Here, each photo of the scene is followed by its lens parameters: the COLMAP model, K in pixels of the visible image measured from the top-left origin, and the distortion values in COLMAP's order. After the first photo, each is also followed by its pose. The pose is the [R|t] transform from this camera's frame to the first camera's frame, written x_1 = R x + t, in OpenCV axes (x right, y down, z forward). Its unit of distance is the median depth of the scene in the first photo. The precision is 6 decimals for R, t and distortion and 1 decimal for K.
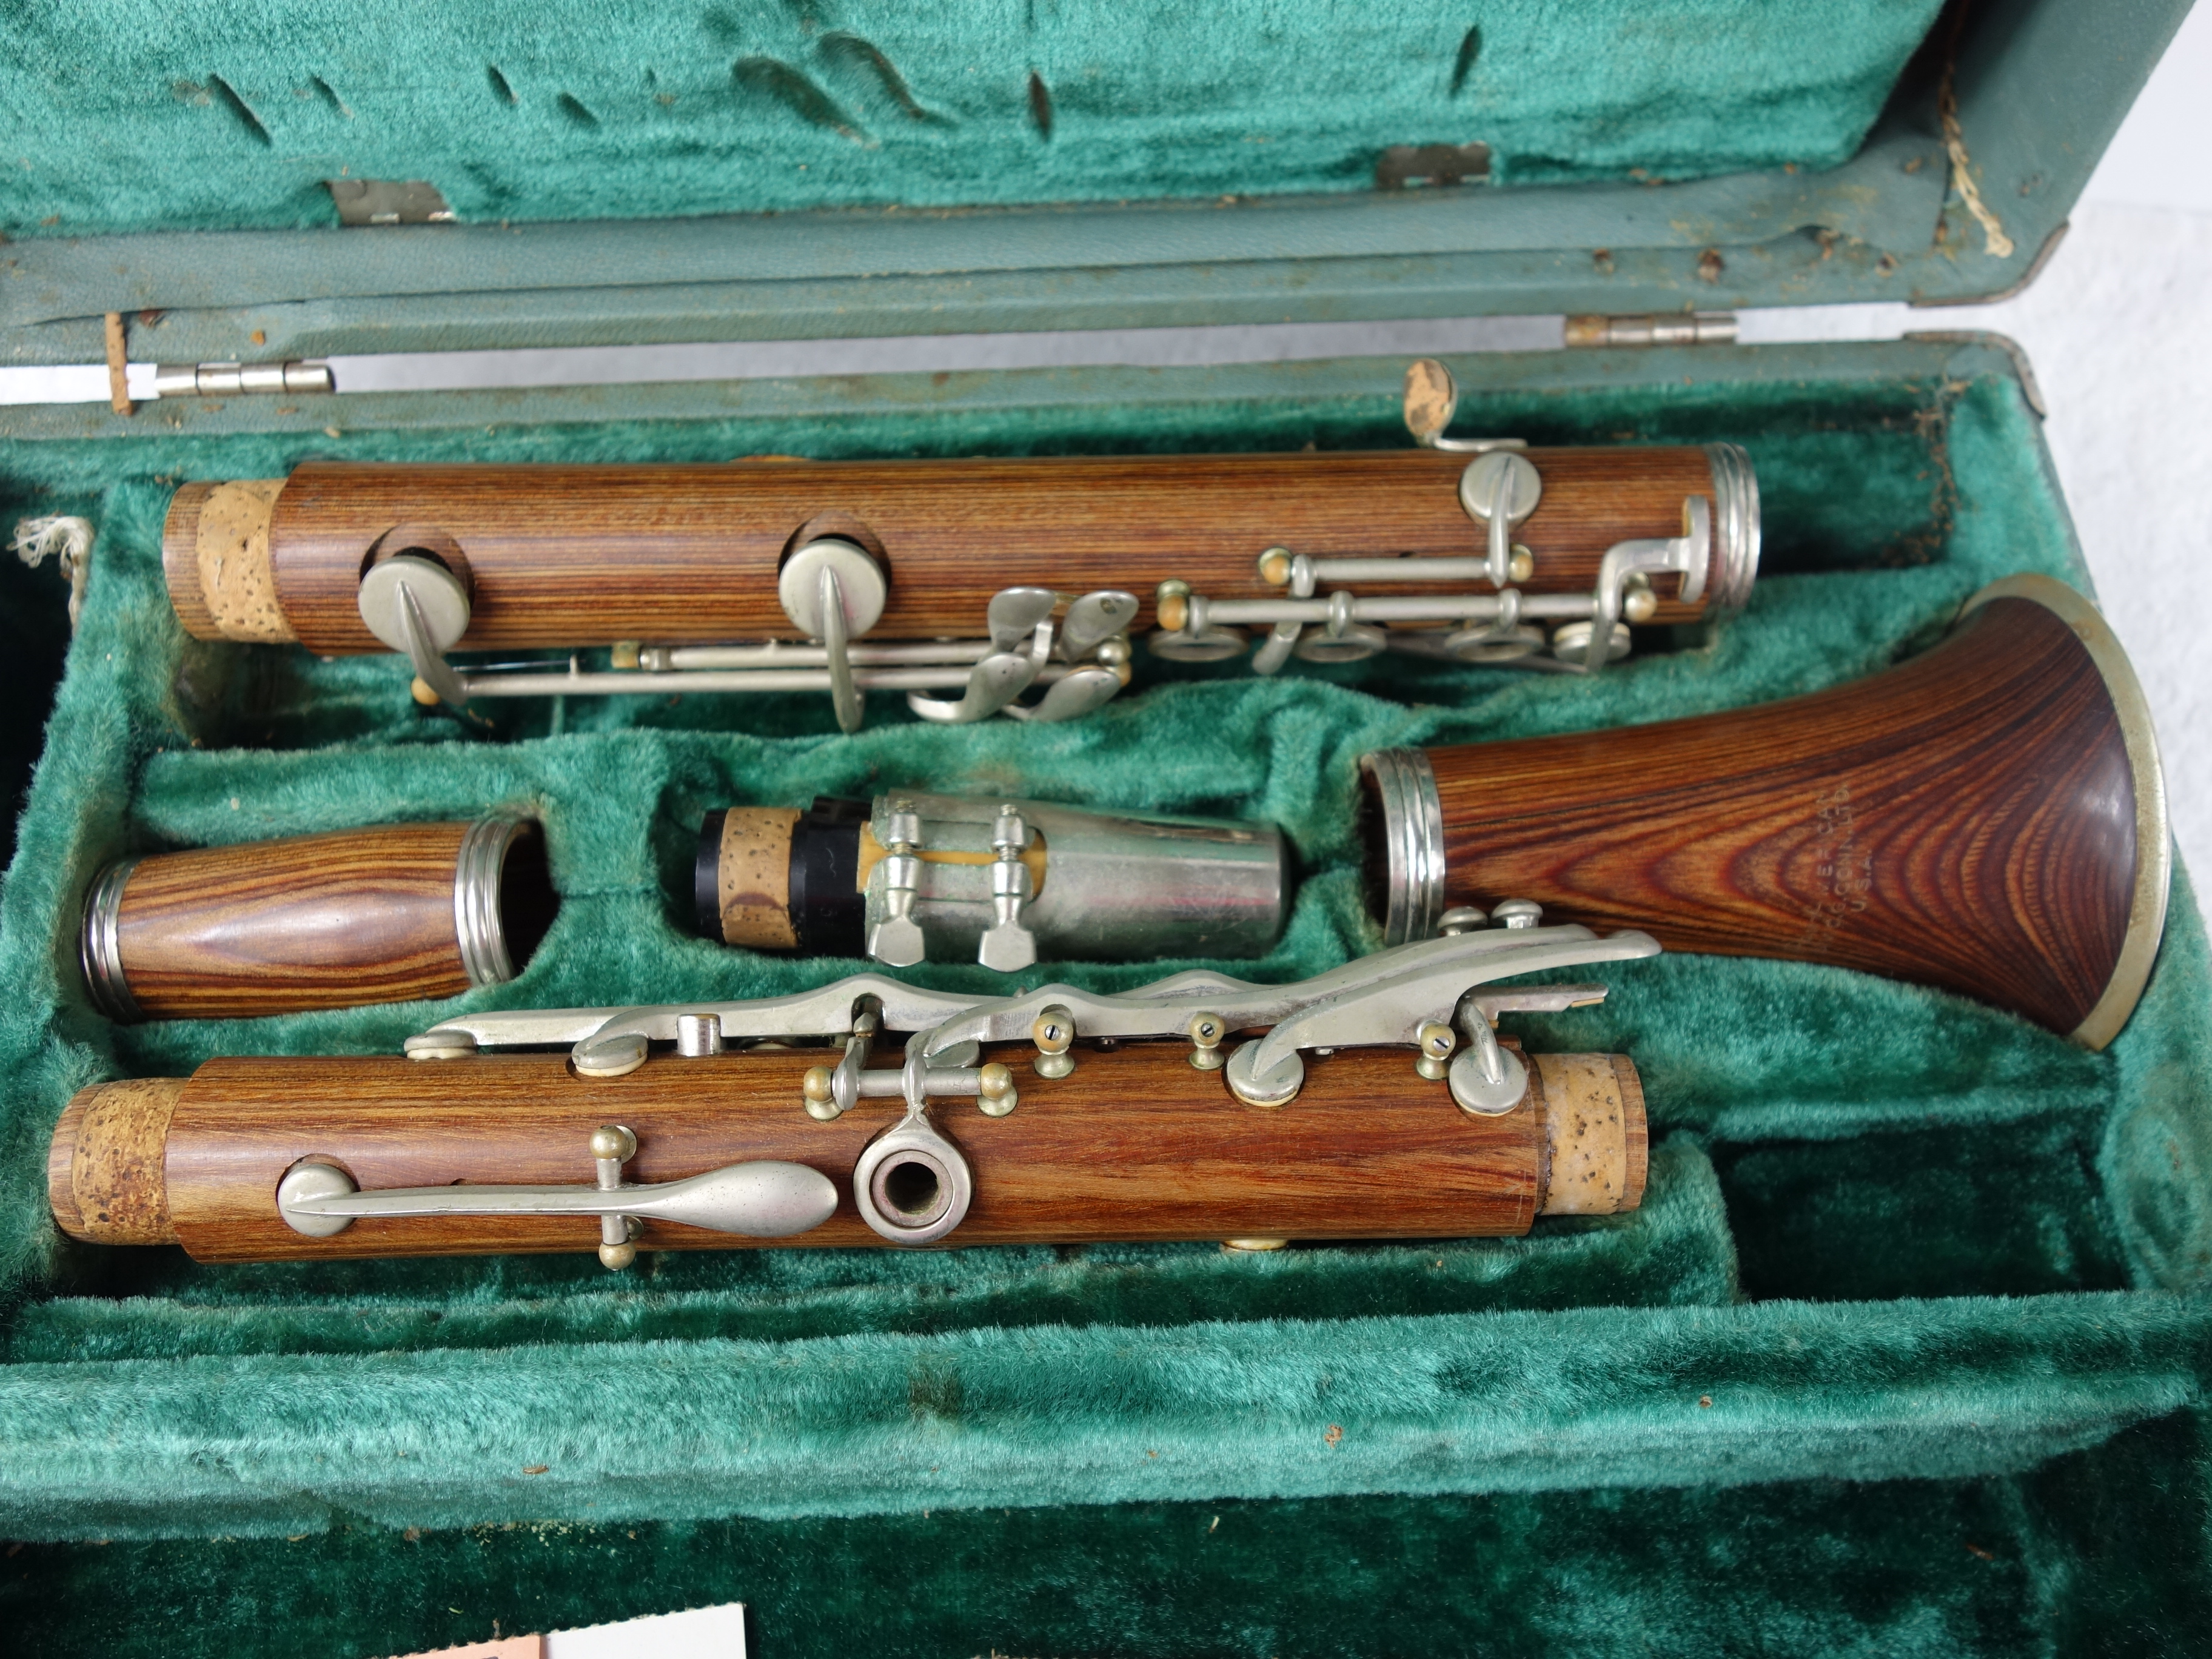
lens RADIAL K [[1856.9, 0, 1102.9], [0, 1856.9, 838.2], [0, 0, 1]] dist [0.017997, -0.007424]
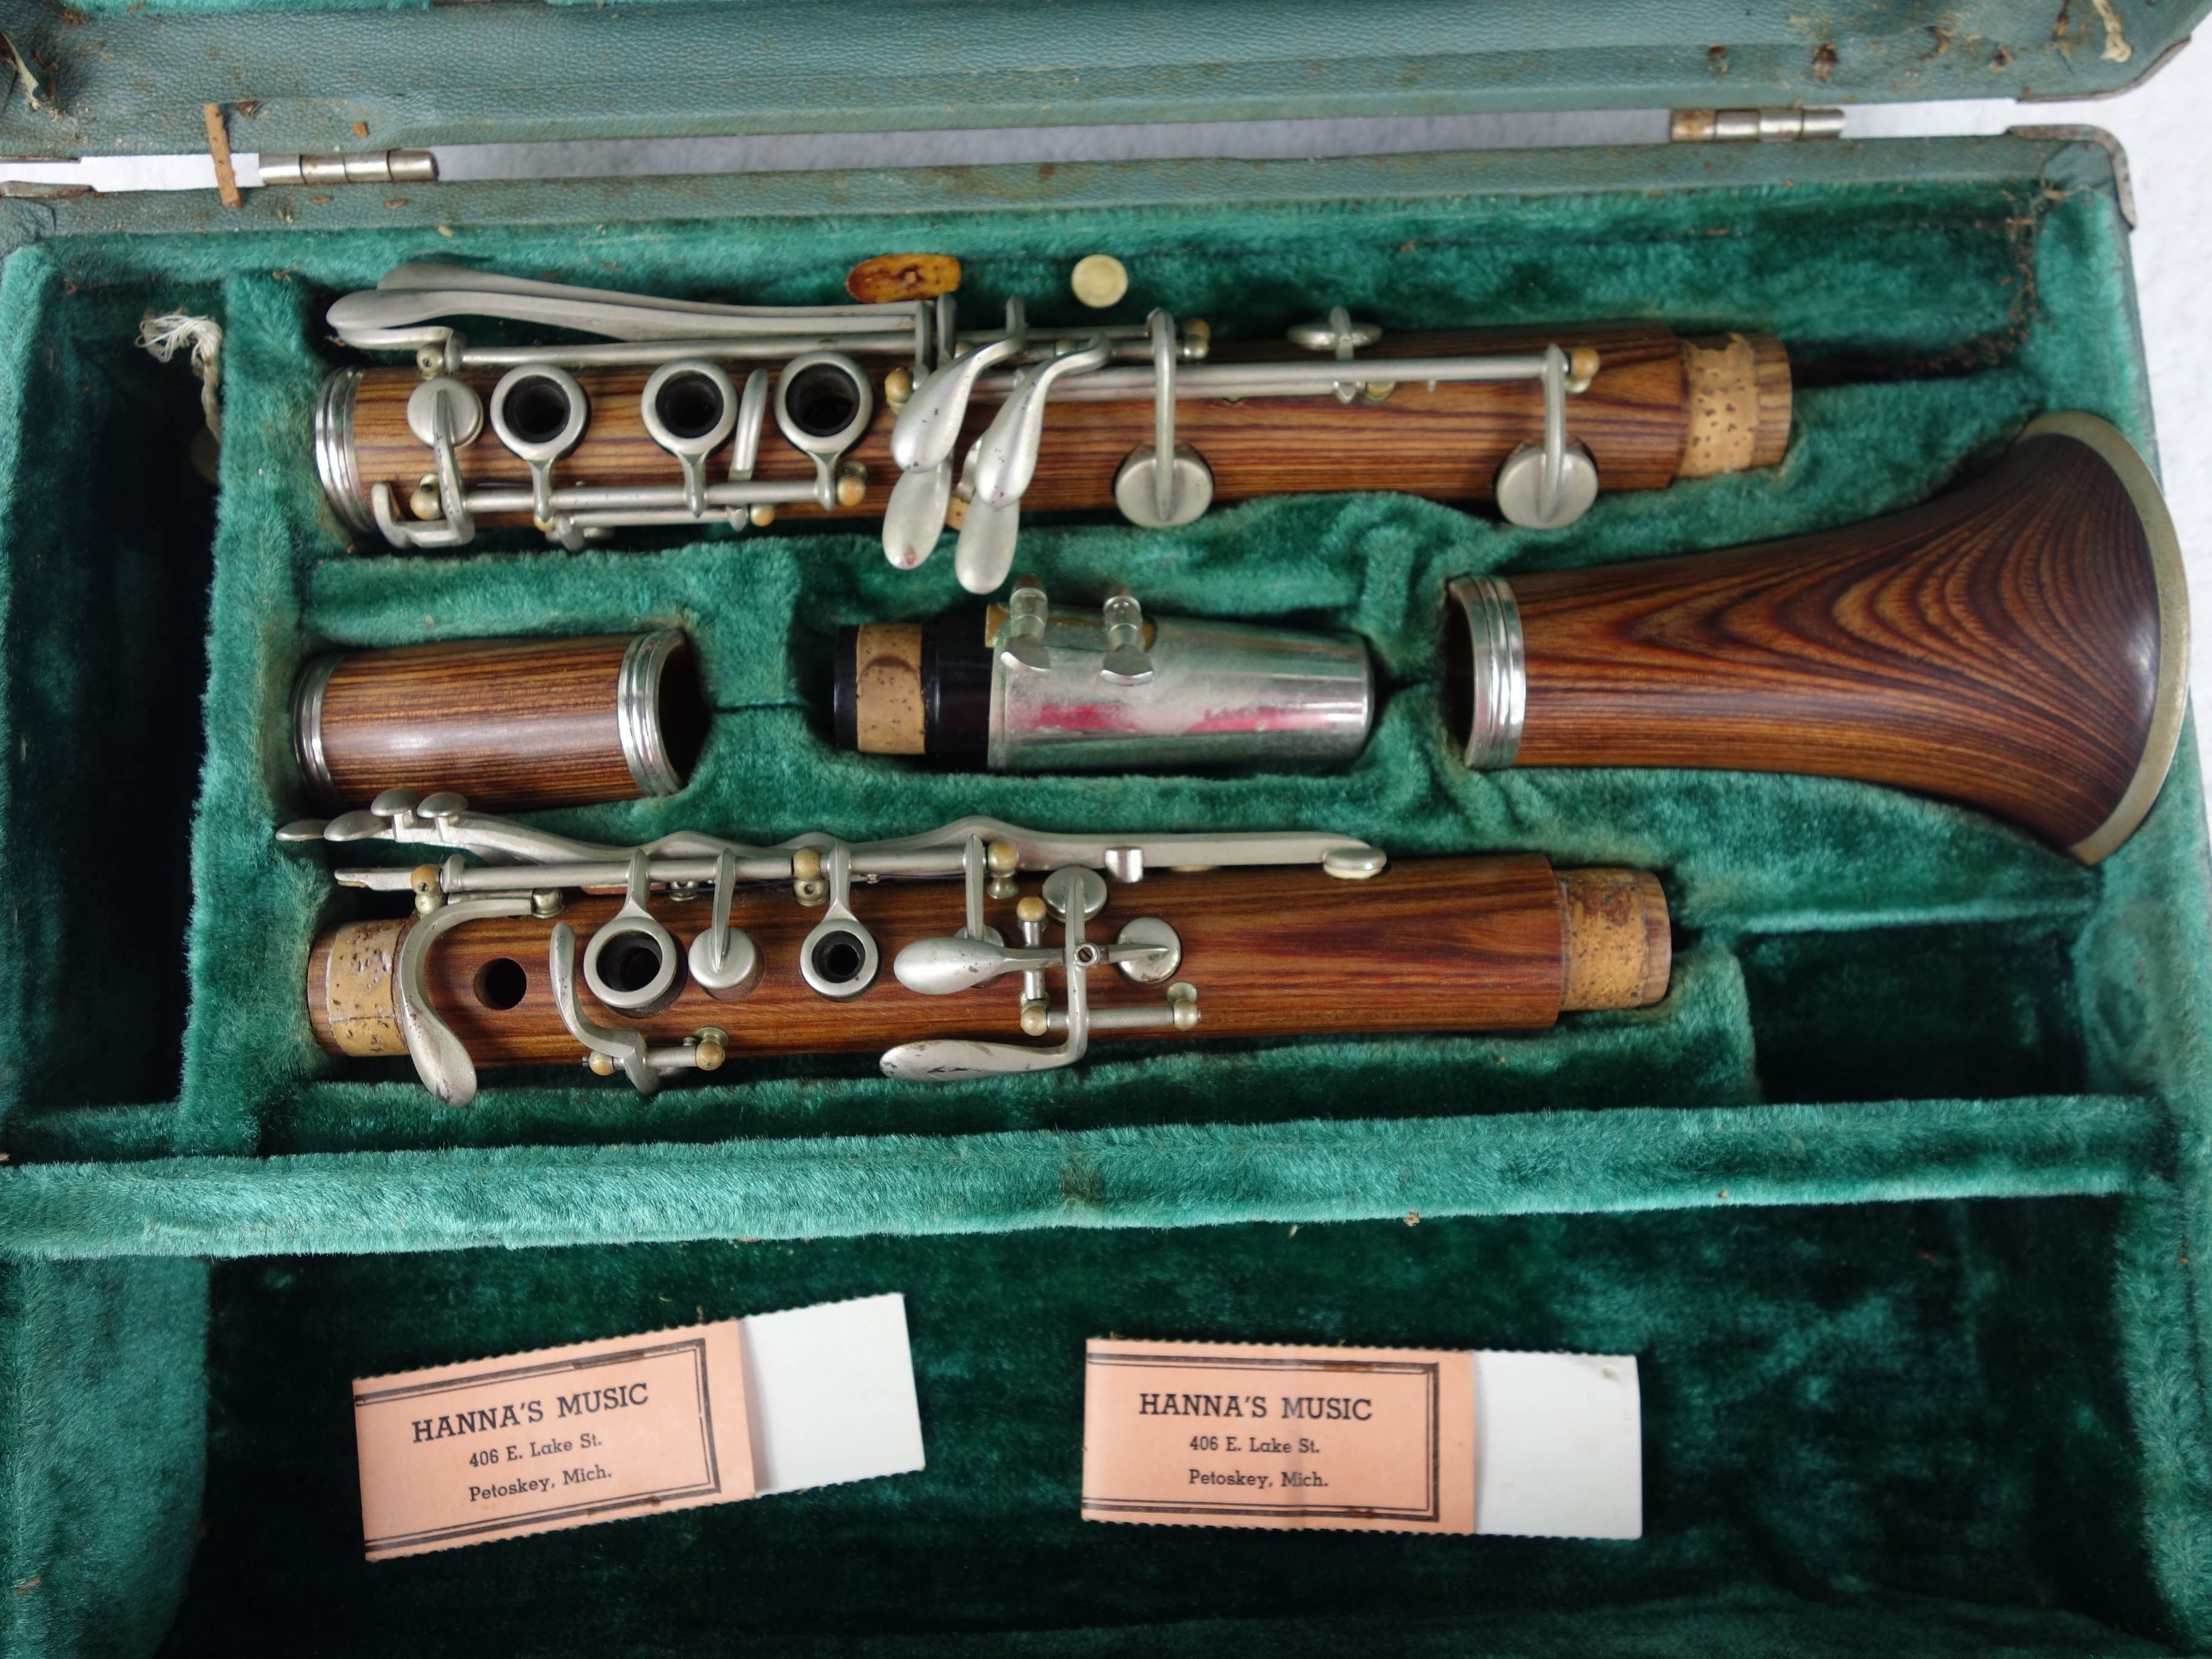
lens RADIAL K [[1856.9, 0, 1110.2], [0, 1856.9, 812.3], [0, 0, 1]] dist [0.017997, -0.007424]
pose [[0.999903, 0.002574, 0.013652, -0.074694], [-0.006353, 0.958635, 0.284567, -0.229682], [-0.012355, -0.284626, 0.958559, -0.067991]]
